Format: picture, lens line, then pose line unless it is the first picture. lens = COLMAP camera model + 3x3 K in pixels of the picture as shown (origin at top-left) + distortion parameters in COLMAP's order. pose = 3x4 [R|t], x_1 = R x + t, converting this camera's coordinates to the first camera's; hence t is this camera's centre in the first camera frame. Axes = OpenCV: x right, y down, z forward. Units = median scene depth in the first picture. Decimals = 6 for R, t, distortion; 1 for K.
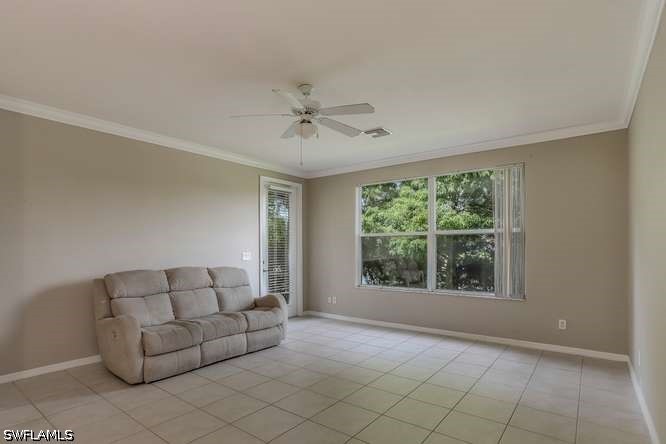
lens RADIAL K [[343.0, 0, 321.9], [0, 343.0, 239.3], [0, 0, 1]] dist [-0.023493, 0.000243]
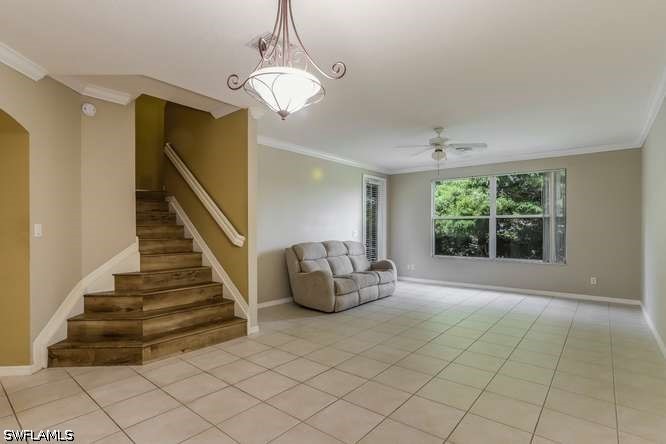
lens RADIAL K [[338.1, 0, 333.0], [0, 338.1, 222.0], [0, 0, 1]] dist [0.000866, 0.000015]
pose [[0.999994, 0.001962, -0.002840, -0.379825], [-0.001935, 0.999954, 0.009446, -0.011714], [0.002858, -0.009441, 0.999951, -0.425618]]
